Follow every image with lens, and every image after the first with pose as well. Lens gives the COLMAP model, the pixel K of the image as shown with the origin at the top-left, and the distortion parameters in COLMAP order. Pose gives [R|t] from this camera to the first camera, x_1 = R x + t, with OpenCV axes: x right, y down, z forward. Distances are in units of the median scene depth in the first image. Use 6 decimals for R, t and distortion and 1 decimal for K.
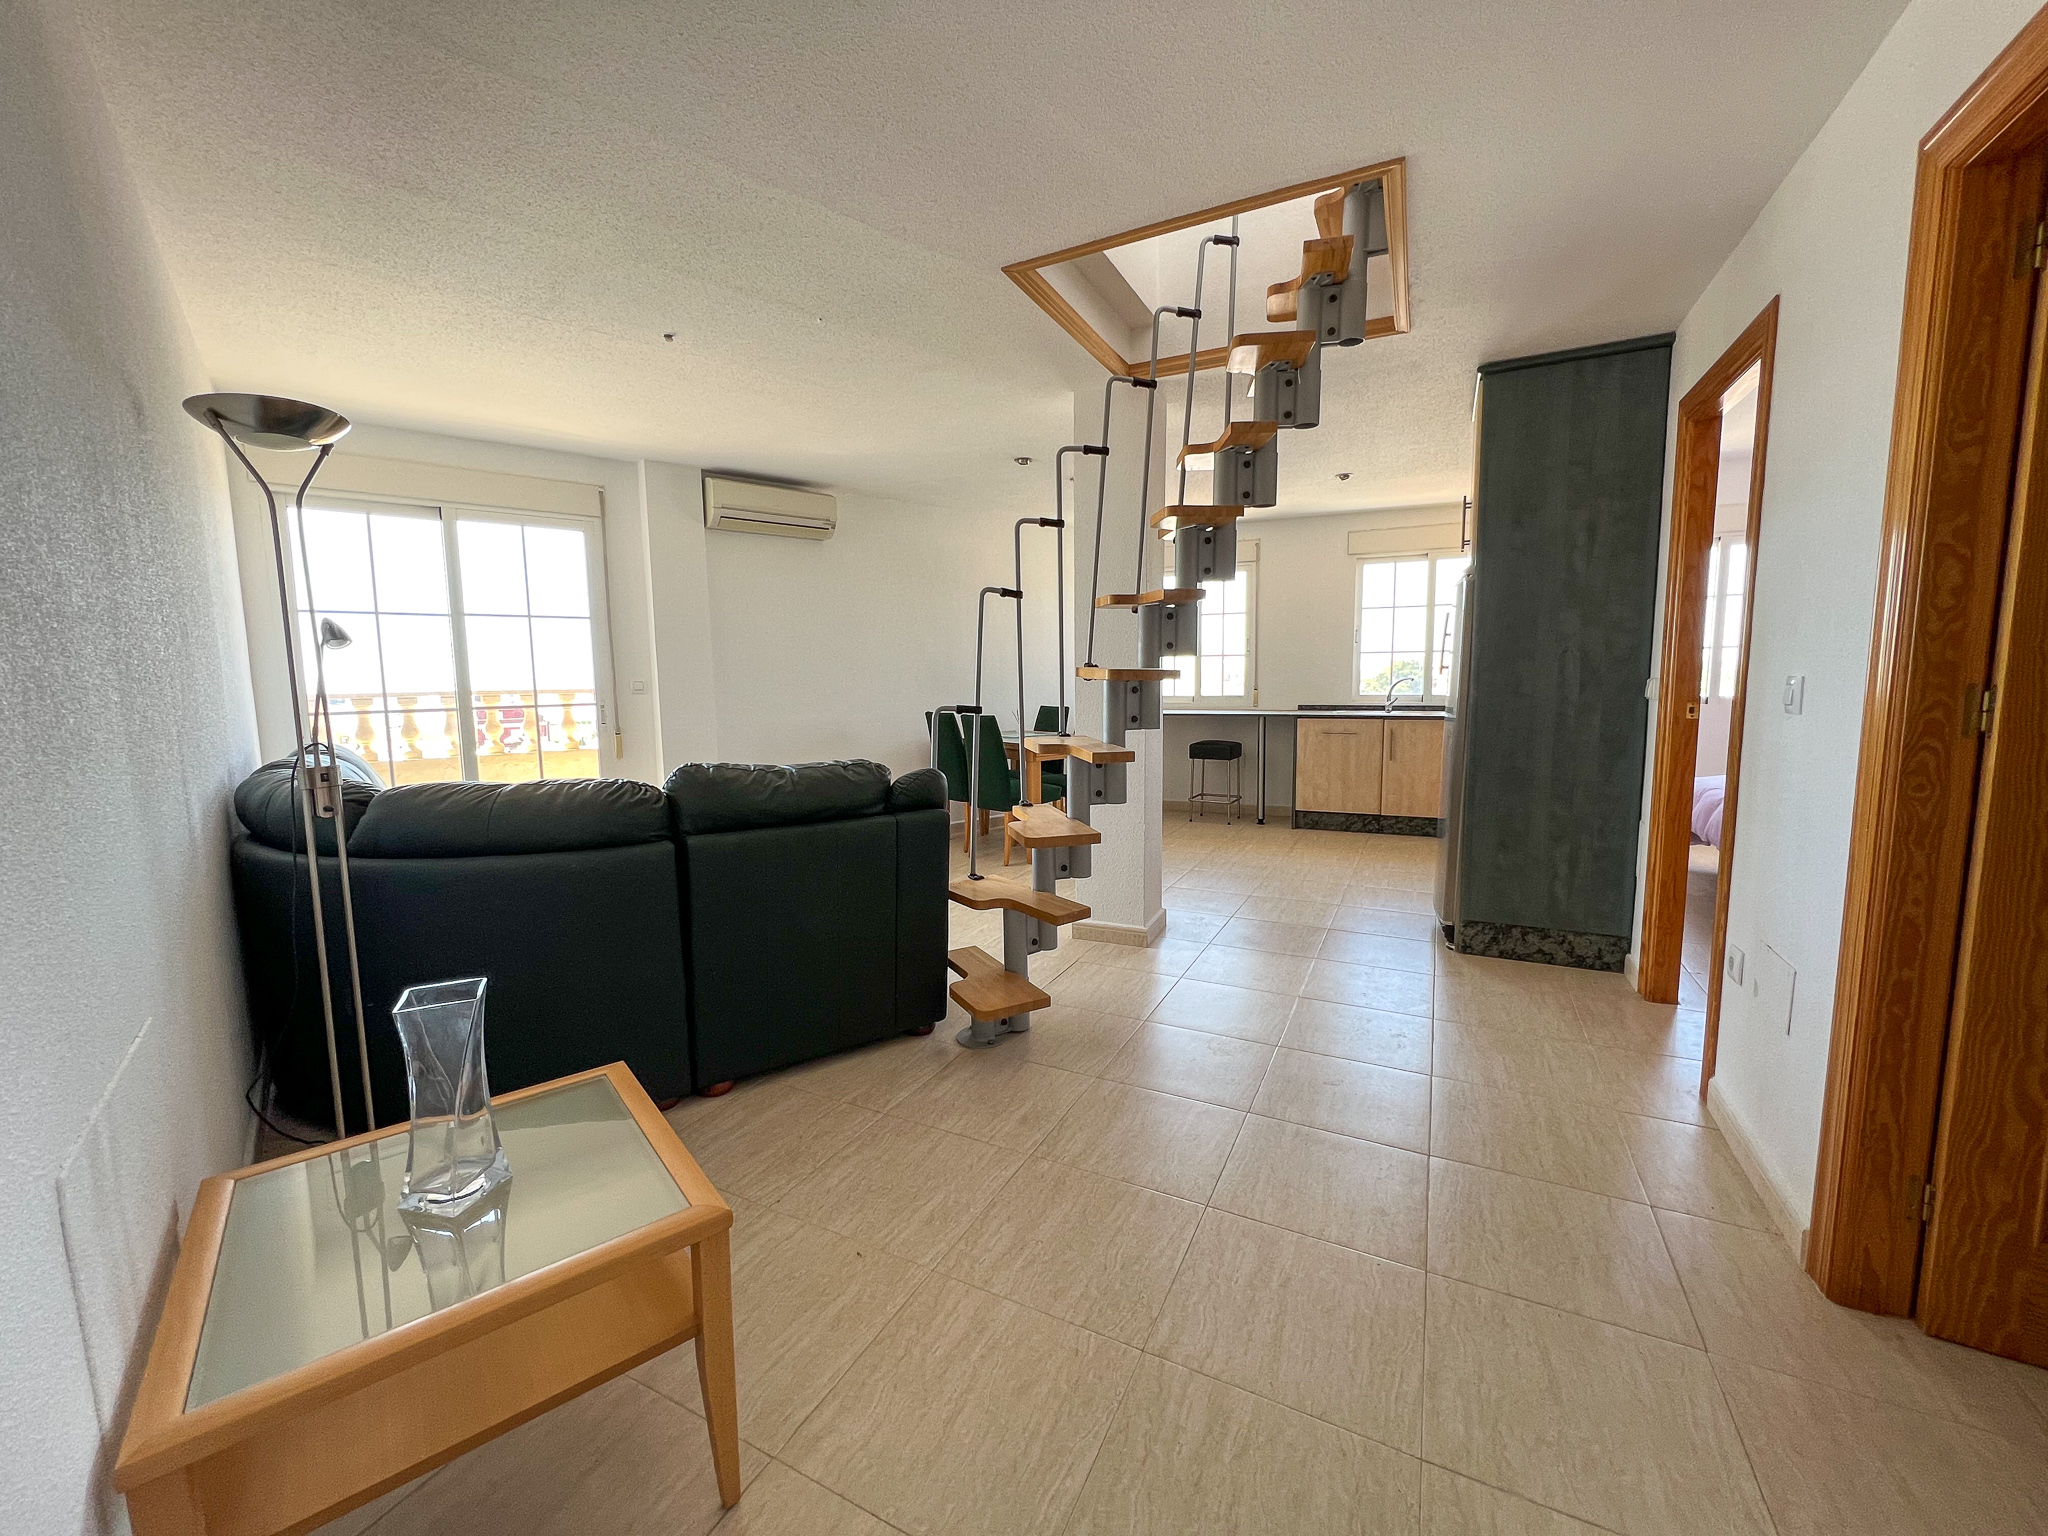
lens RADIAL K [[826.5, 0, 1018.8], [0, 826.5, 763.4], [0, 0, 1]] dist [0.001402, 0.000023]
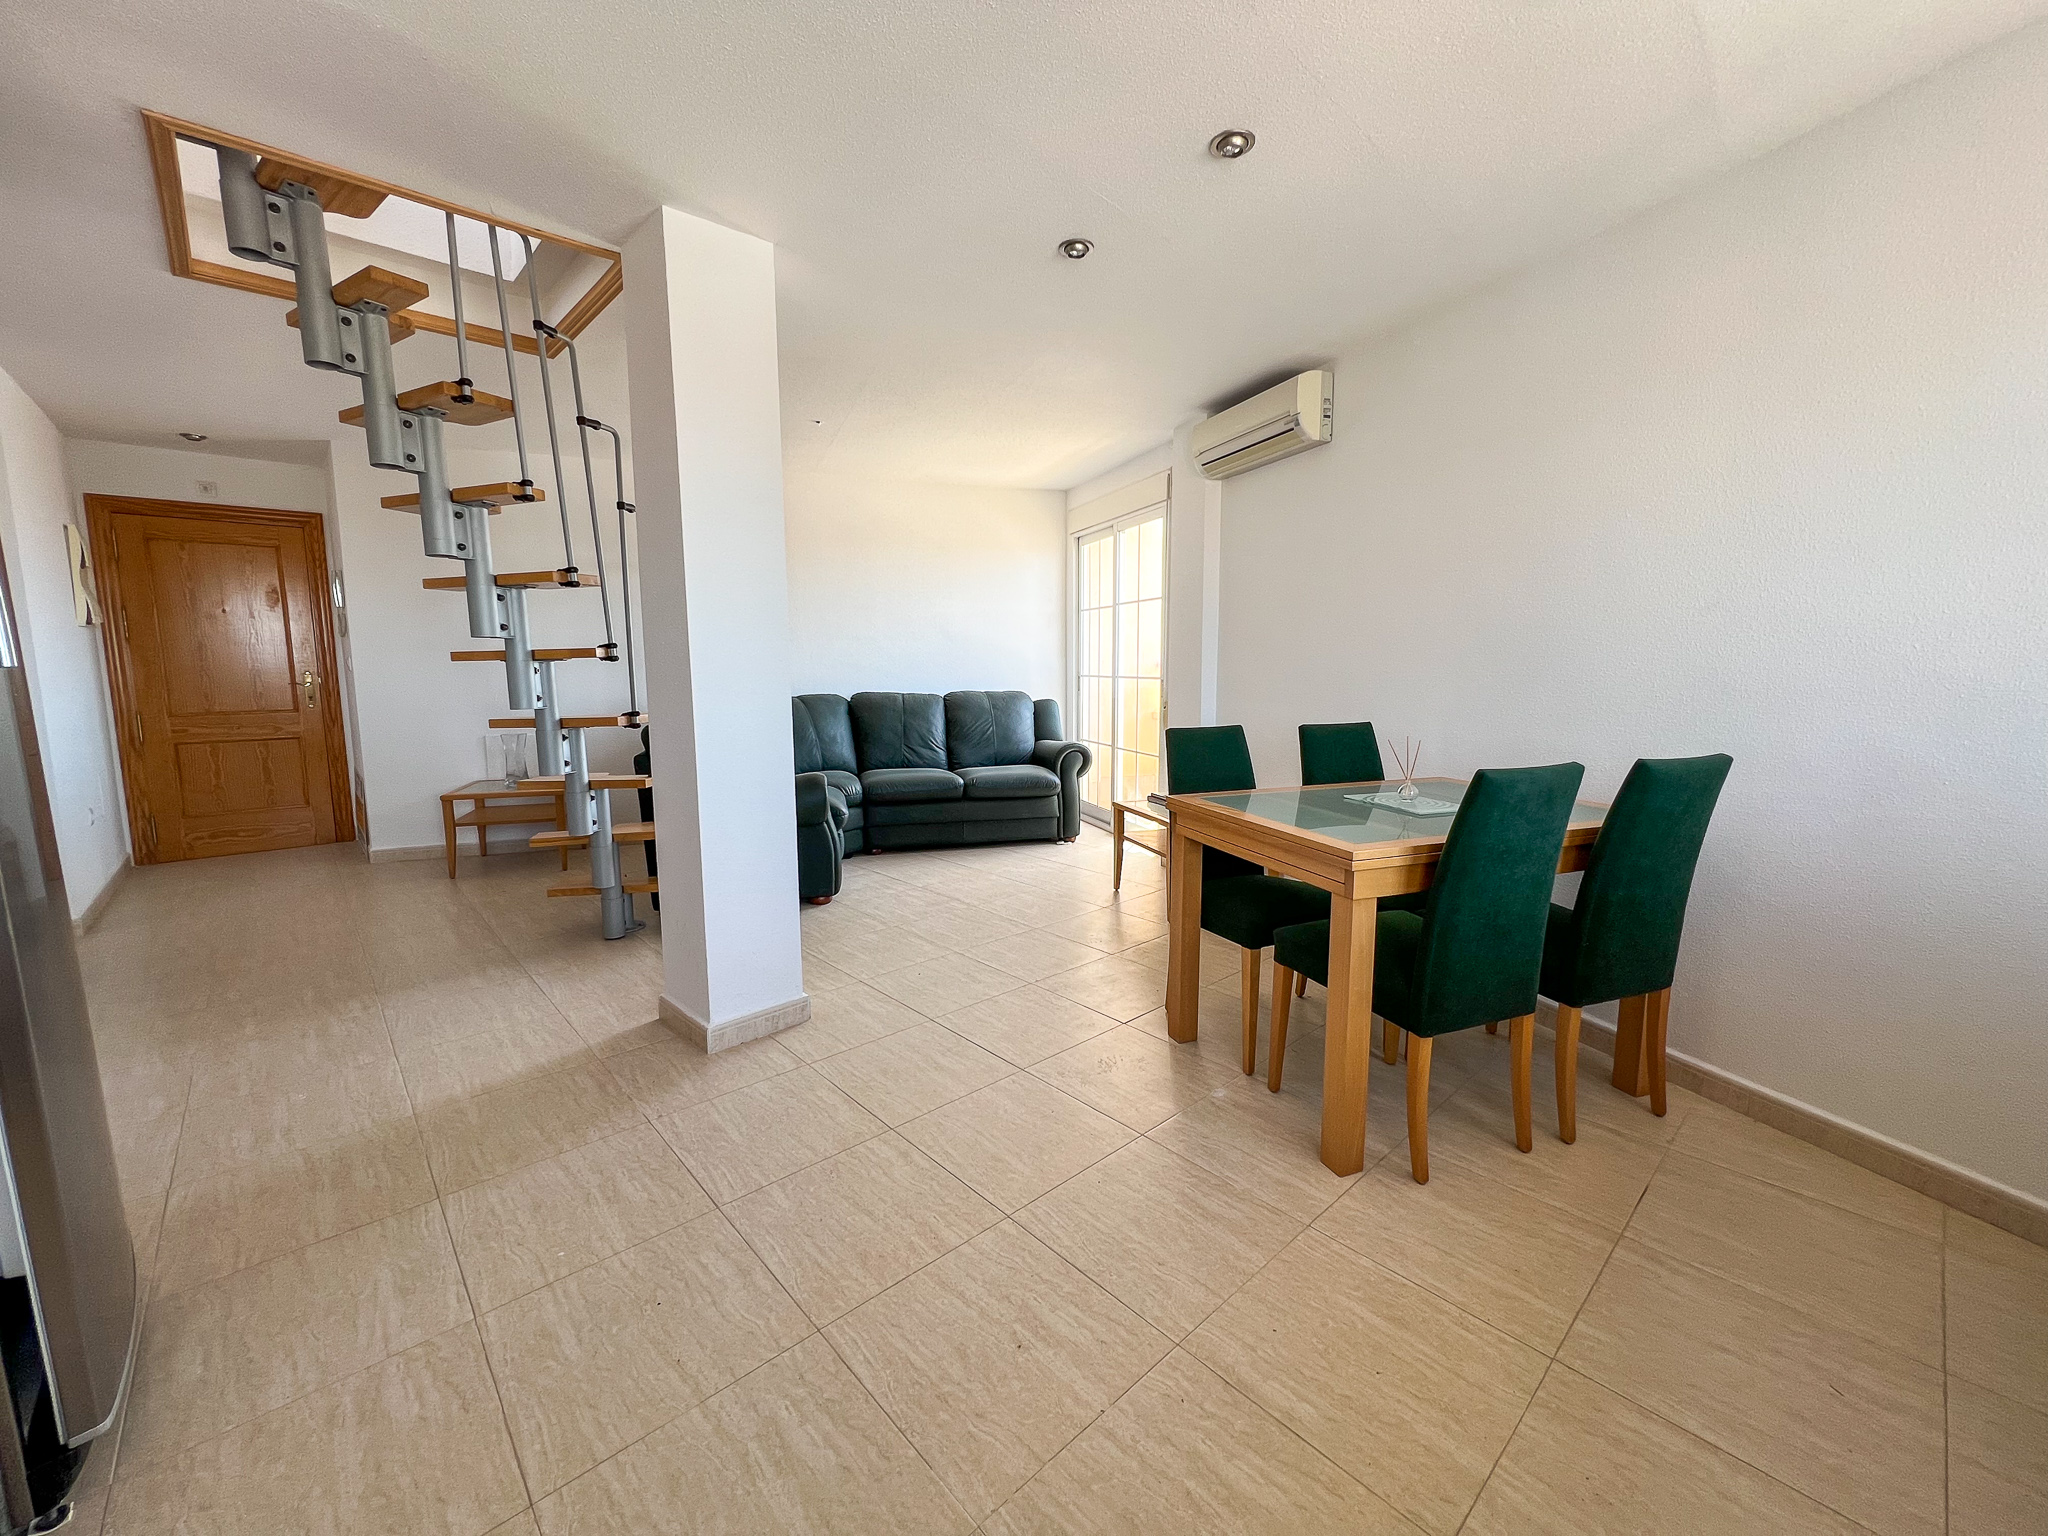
lens RADIAL K [[826.5, 0, 1012.5], [0, 826.5, 764.9], [0, 0, 1]] dist [0.001402, 0.000023]
pose [[-0.363336, 0.130779, -0.922434, 0.546744], [-0.094867, 0.979759, 0.176273, -0.130105], [0.926816, 0.151555, -0.343575, 1.182940]]
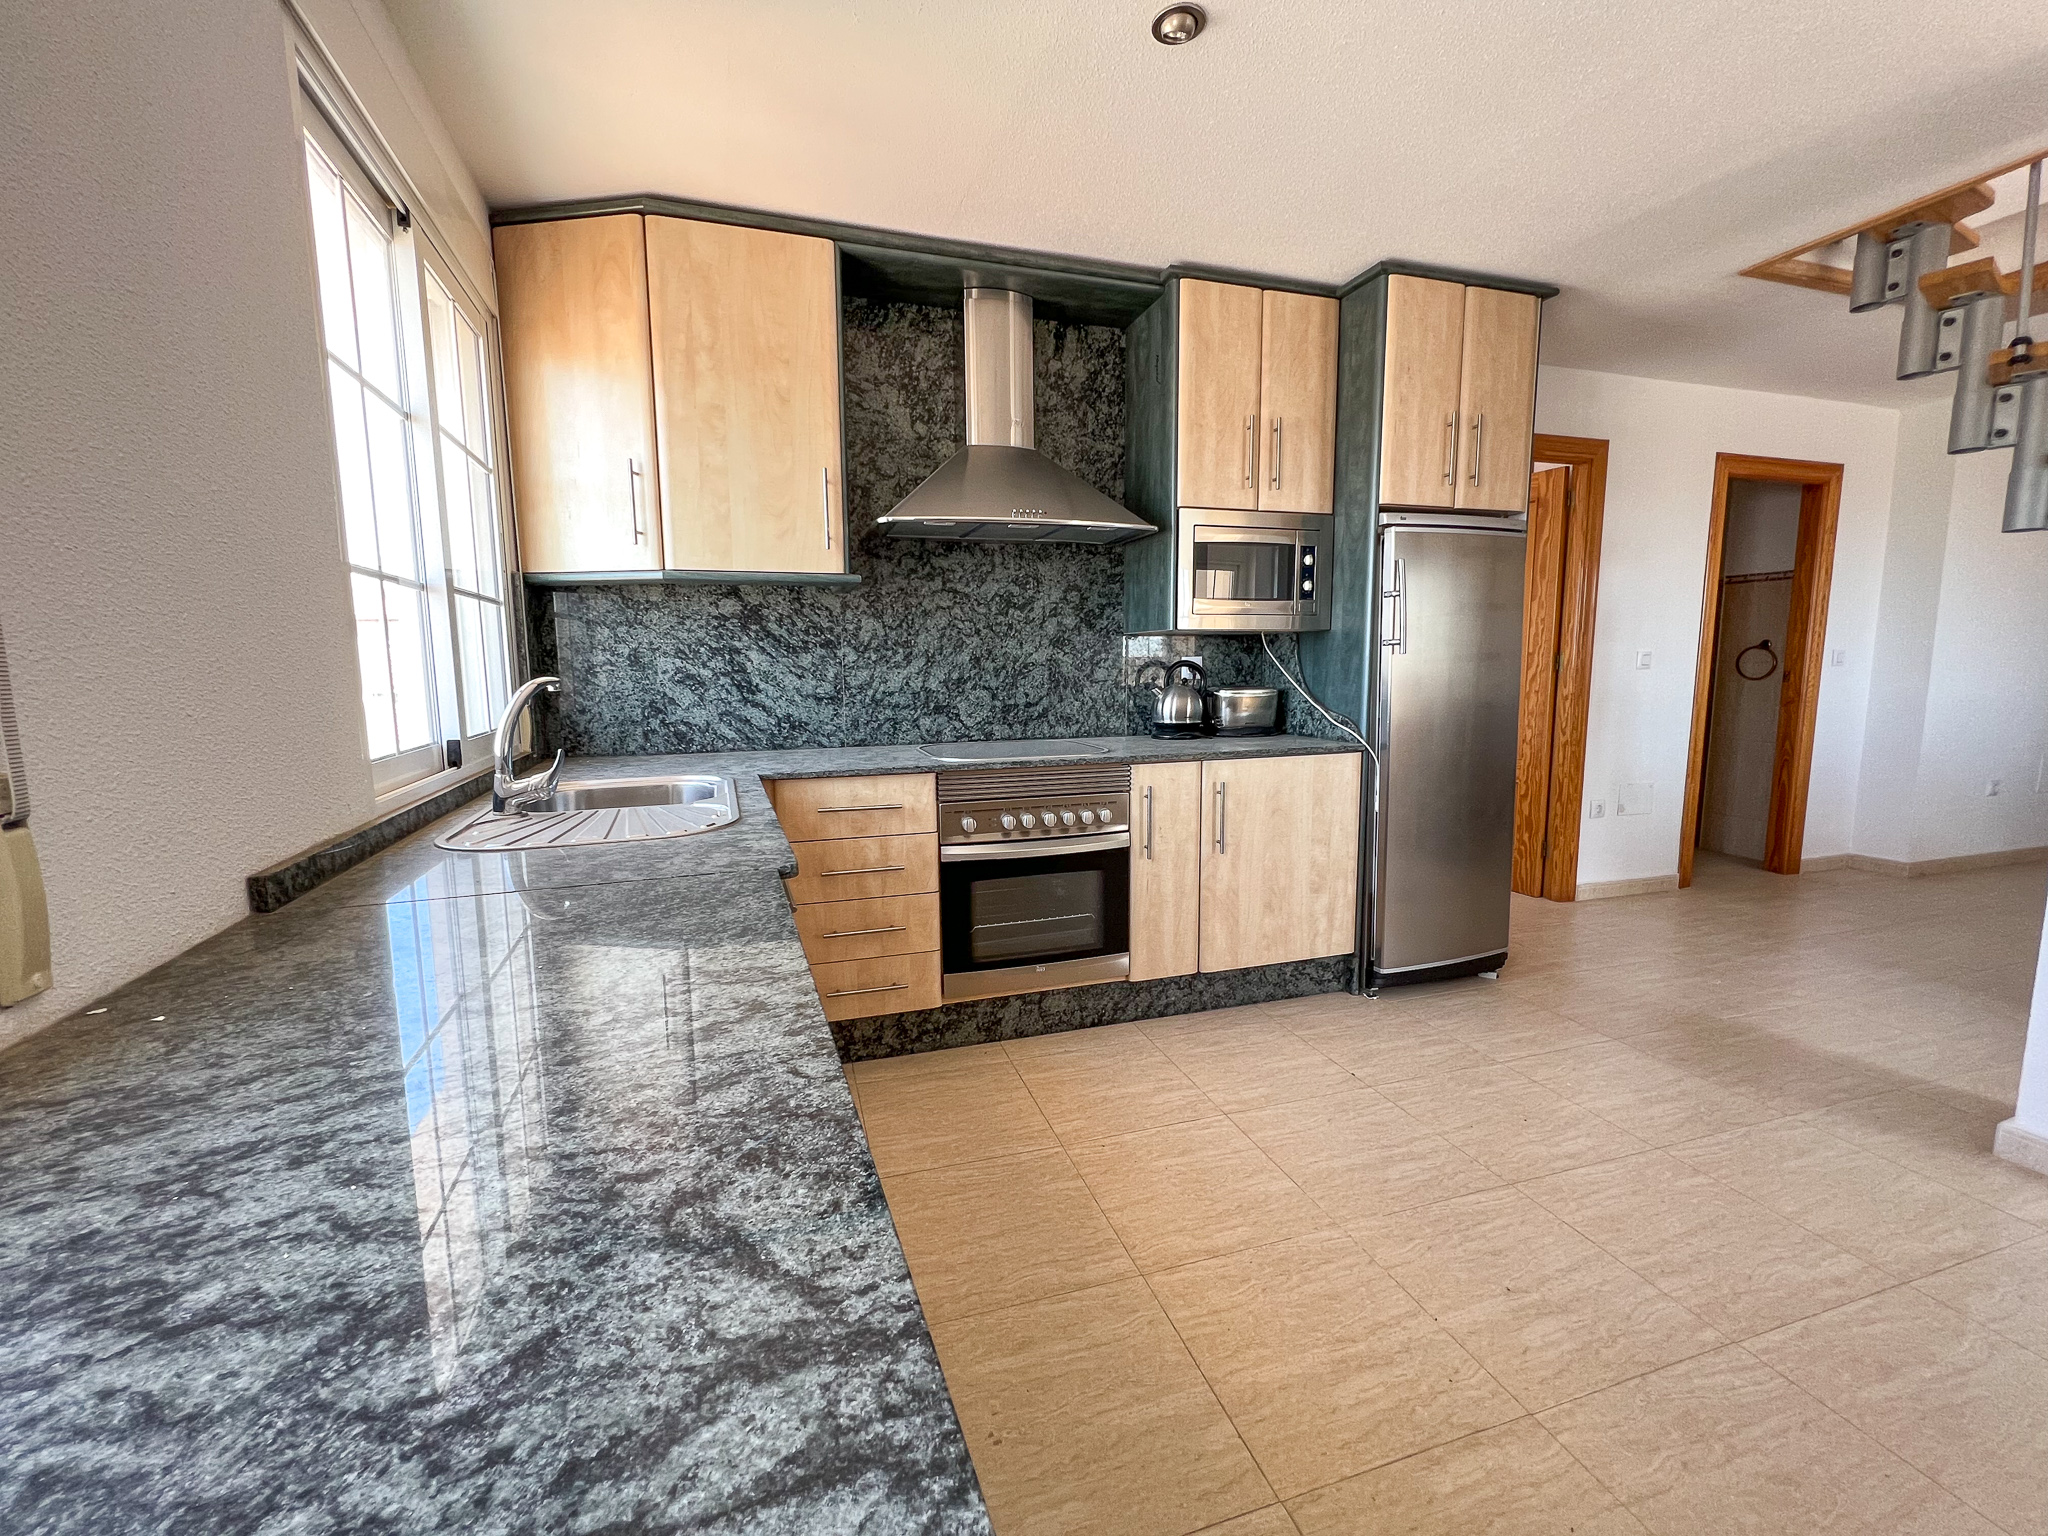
lens RADIAL K [[823.2, 0, 1021.7], [0, 823.2, 761.9], [0, 0, 1]] dist [-0.003377, 0.000897]
pose [[-0.691608, -0.070310, 0.718843, 0.206146], [0.098849, 0.976672, 0.190632, -0.150968], [-0.715477, 0.202899, -0.668524, 1.425763]]
